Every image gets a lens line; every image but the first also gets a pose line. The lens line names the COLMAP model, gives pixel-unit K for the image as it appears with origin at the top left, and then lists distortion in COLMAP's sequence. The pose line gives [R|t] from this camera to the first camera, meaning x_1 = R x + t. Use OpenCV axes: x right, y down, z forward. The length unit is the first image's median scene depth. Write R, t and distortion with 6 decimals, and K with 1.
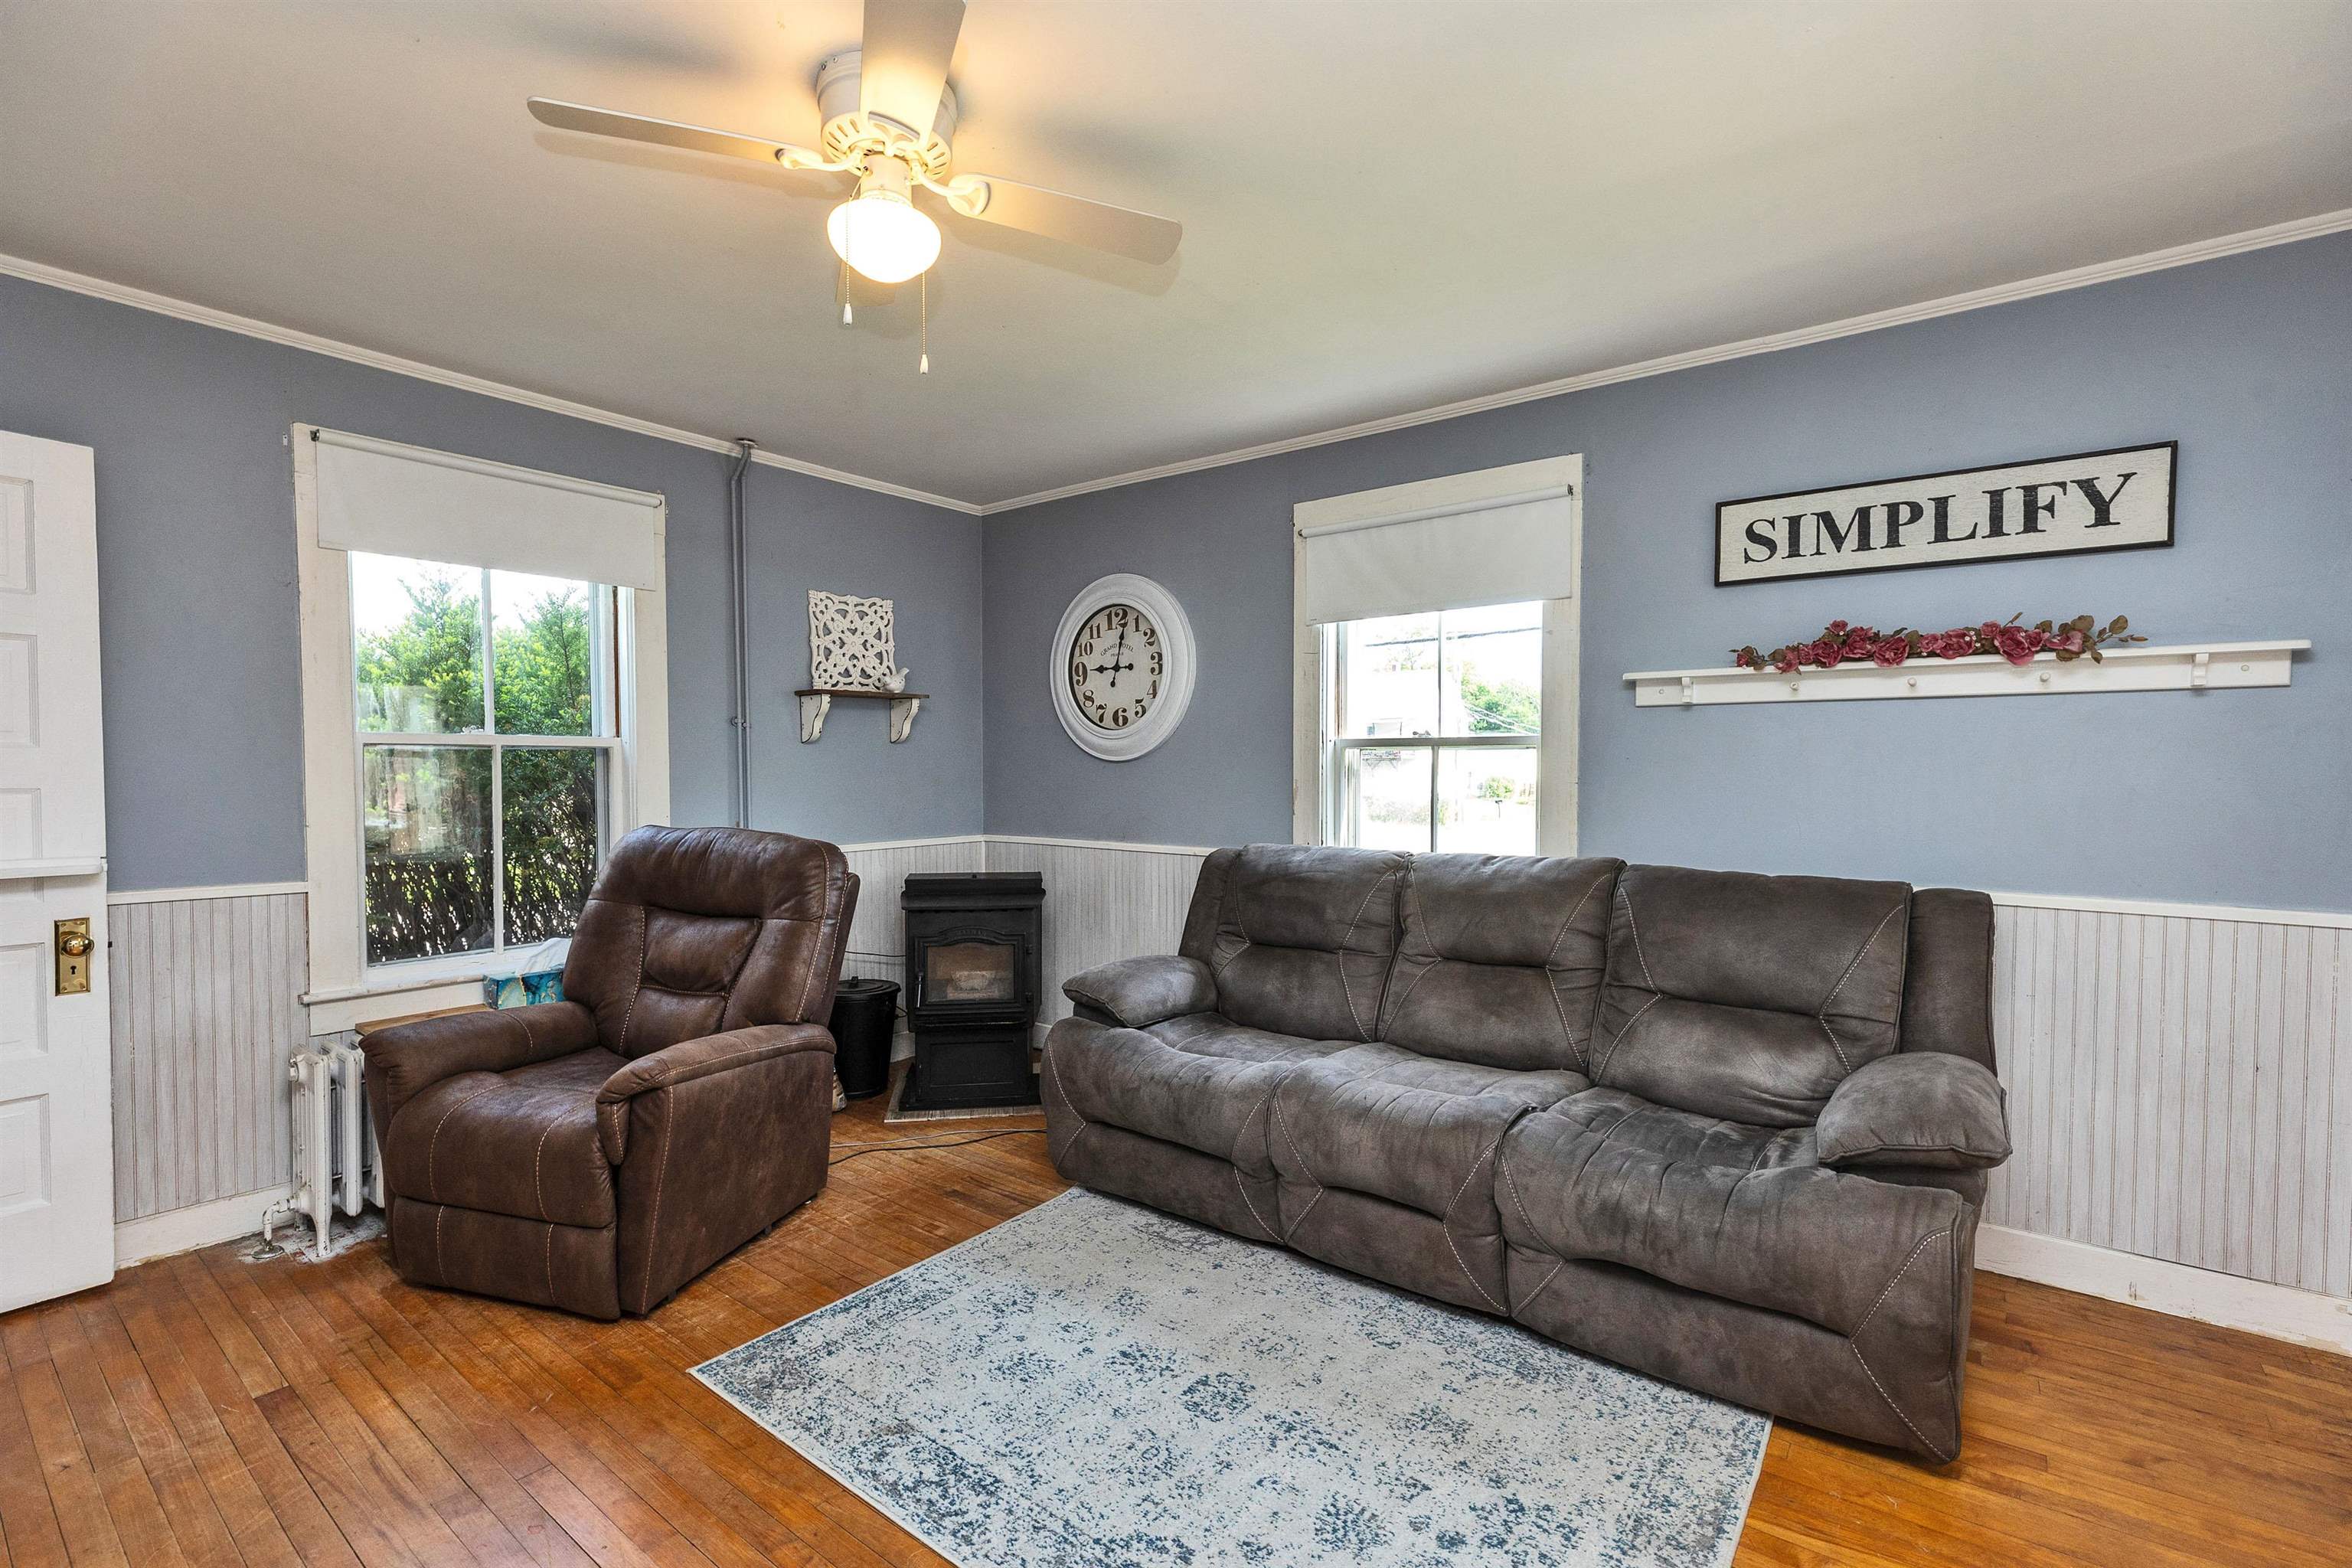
lens RADIAL K [[1075.7, 0, 1162.9], [0, 1075.7, 783.5], [0, 0, 1]] dist [0.003650, -0.000244]
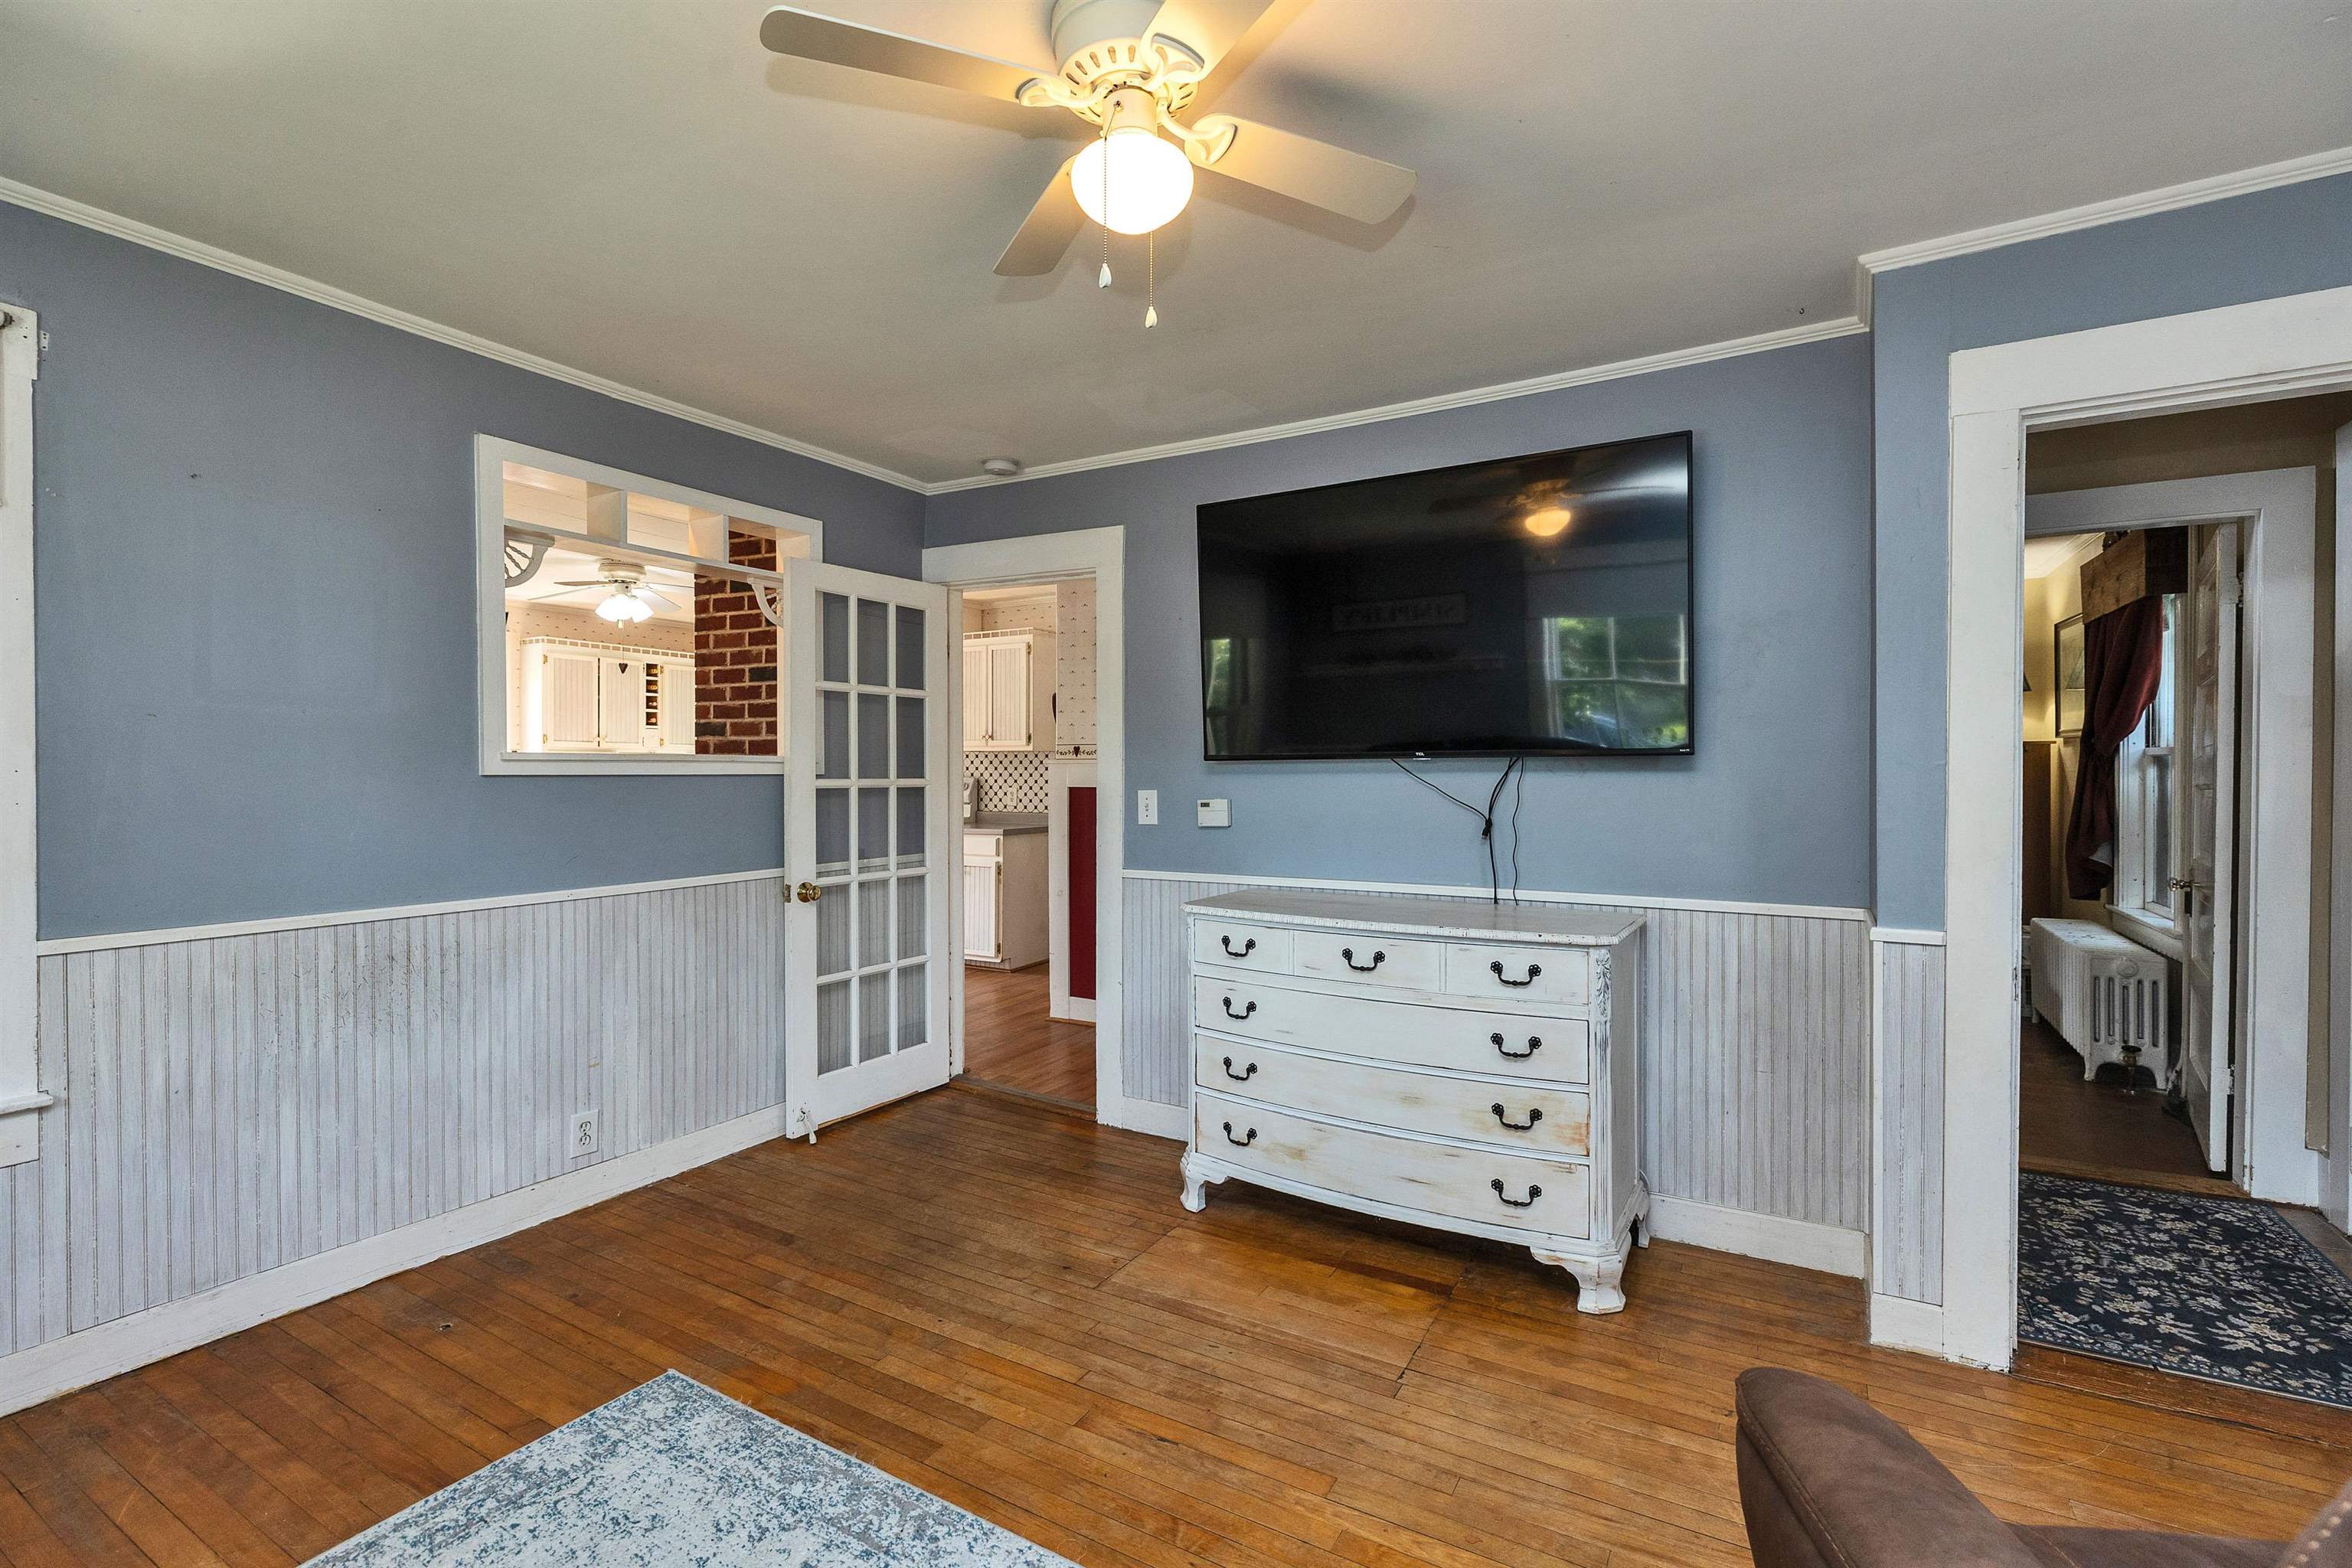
lens RADIAL K [[1046.7, 0, 1180.8], [0, 1046.7, 782.2], [0, 0, 1]] dist [0.001766, 0.000427]
pose [[-0.991682, 0.002621, -0.128687, -0.126126], [-0.001553, 0.999476, 0.032324, -0.024275], [0.128704, 0.032255, -0.991158, 1.248412]]
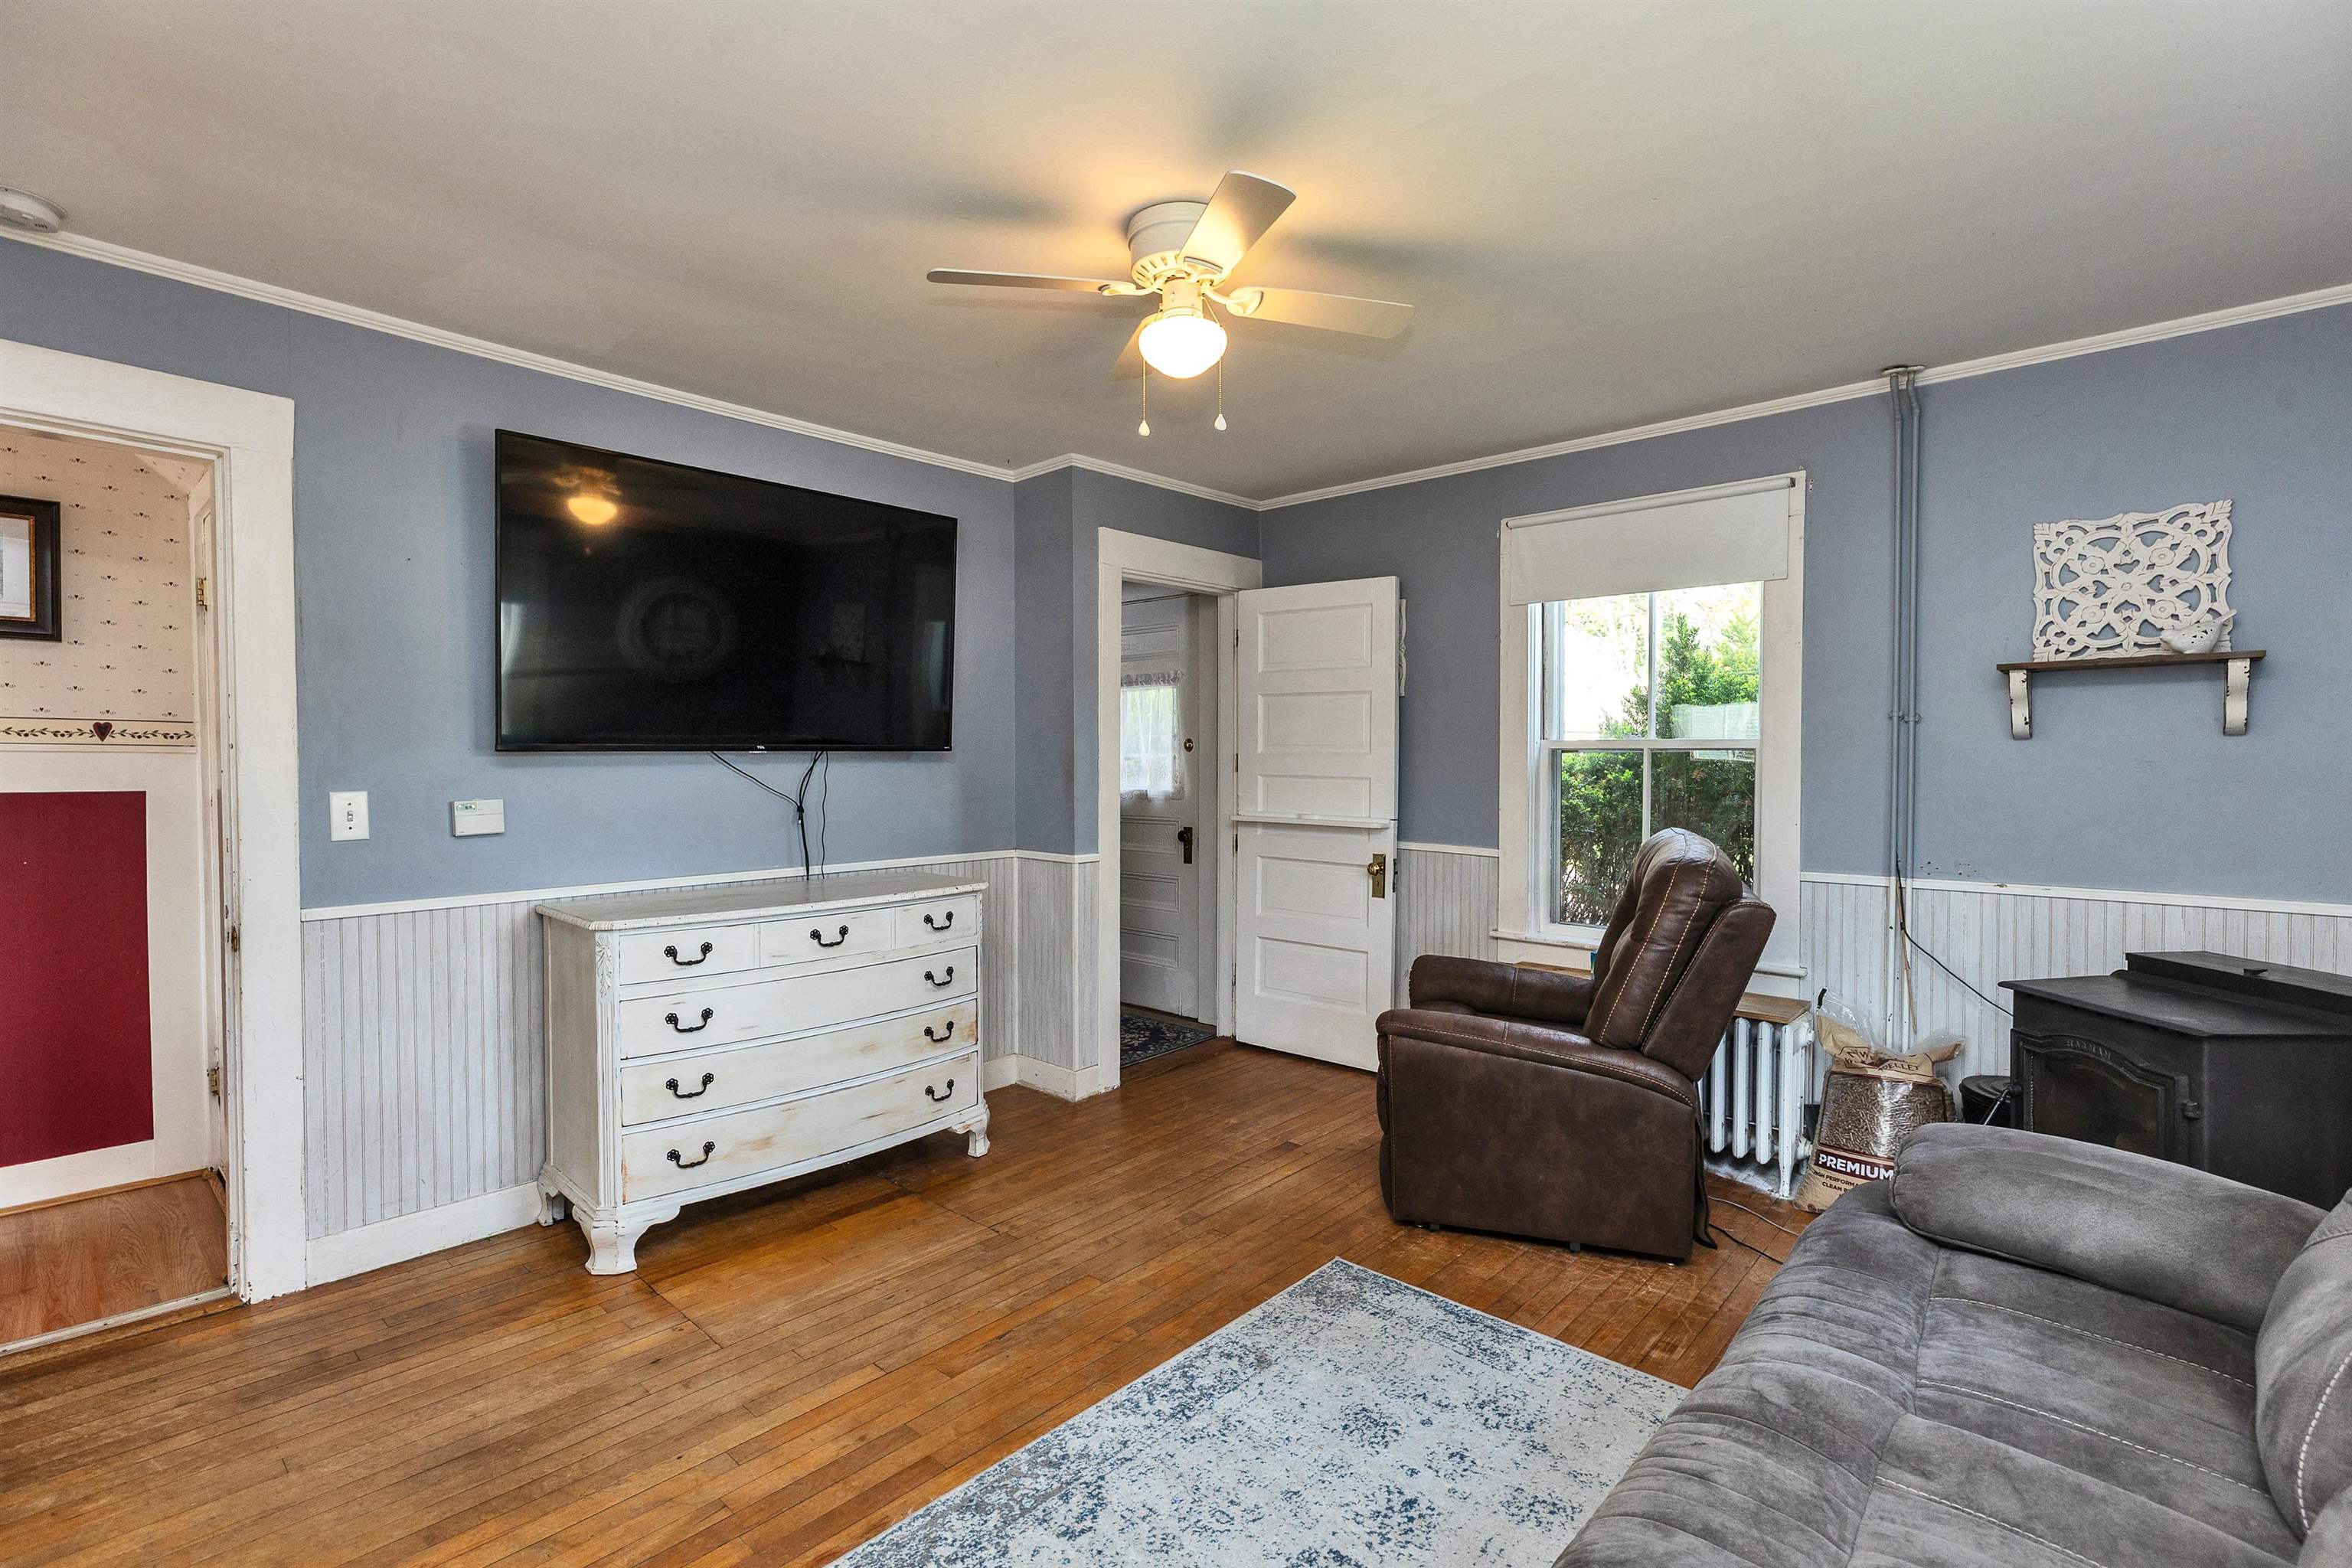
lens RADIAL K [[1075.7, 0, 1162.9], [0, 1075.7, 783.5], [0, 0, 1]] dist [0.003650, -0.000244]
pose [[-0.085693, 0.023668, -0.996040, 0.647890], [-0.022985, 0.999405, 0.025725, -0.019728], [0.996056, 0.025098, -0.085098, 0.732652]]
